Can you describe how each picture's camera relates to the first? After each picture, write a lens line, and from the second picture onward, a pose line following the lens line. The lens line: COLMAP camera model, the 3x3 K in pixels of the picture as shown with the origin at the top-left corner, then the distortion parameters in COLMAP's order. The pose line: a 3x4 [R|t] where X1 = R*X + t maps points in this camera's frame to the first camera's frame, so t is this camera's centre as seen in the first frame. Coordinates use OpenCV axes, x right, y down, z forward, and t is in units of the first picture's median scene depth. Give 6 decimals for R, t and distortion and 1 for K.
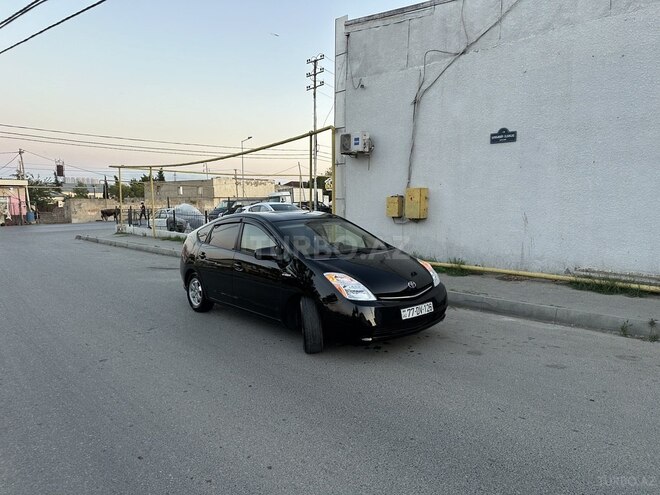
lens RADIAL K [[459.8, 0, 330.8], [0, 459.8, 254.3], [0, 0, 1]] dist [0.111465, -0.152617]
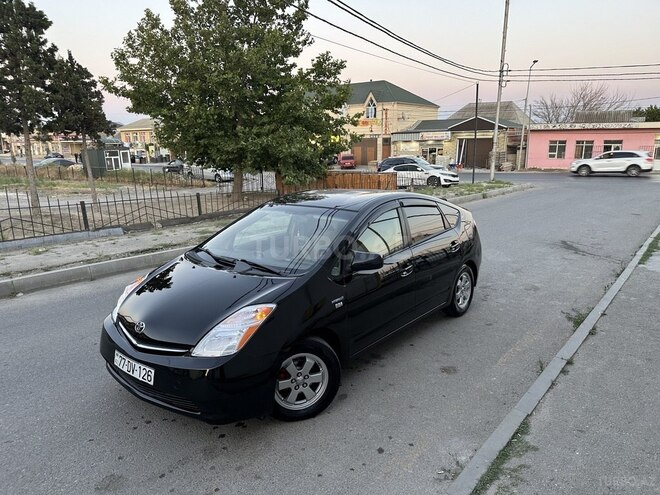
lens RADIAL K [[467.6, 0, 330.0], [0, 467.6, 247.5], [0, 0, 1]] dist [0.048511, -0.053566]
pose [[0.172900, 0.212896, -0.961655, 0.547933], [-0.106738, 0.974660, 0.196584, -0.130448], [0.979139, 0.068656, 0.191243, 0.749654]]
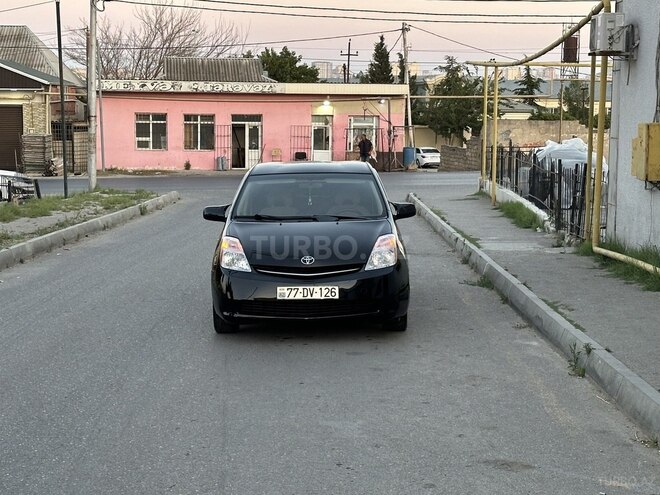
lens RADIAL K [[1241.4, 0, 318.6], [0, 1241.4, 247.6], [0, 0, 1]] dist [0.140659, 0.000614]
pose [[0.740057, 0.074877, -0.668362, 1.074286], [-0.082292, 0.996397, 0.020508, -0.000379], [0.667490, 0.039824, 0.743553, -0.381103]]
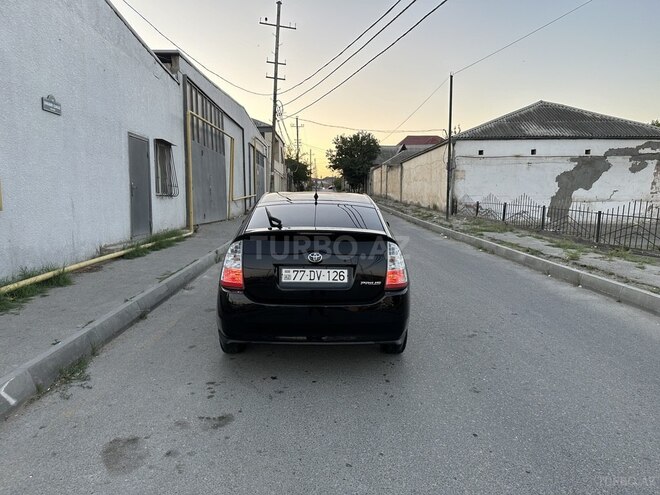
lens RADIAL K [[460.3, 0, 328.4], [0, 460.3, 247.7], [0, 0, 1]] dist [0.075718, -0.105601]
pose [[-0.766323, -0.065698, 0.639088, -0.579656], [0.079305, 0.977476, 0.195578, -0.137011], [-0.637542, 0.200559, -0.743852, 1.435599]]
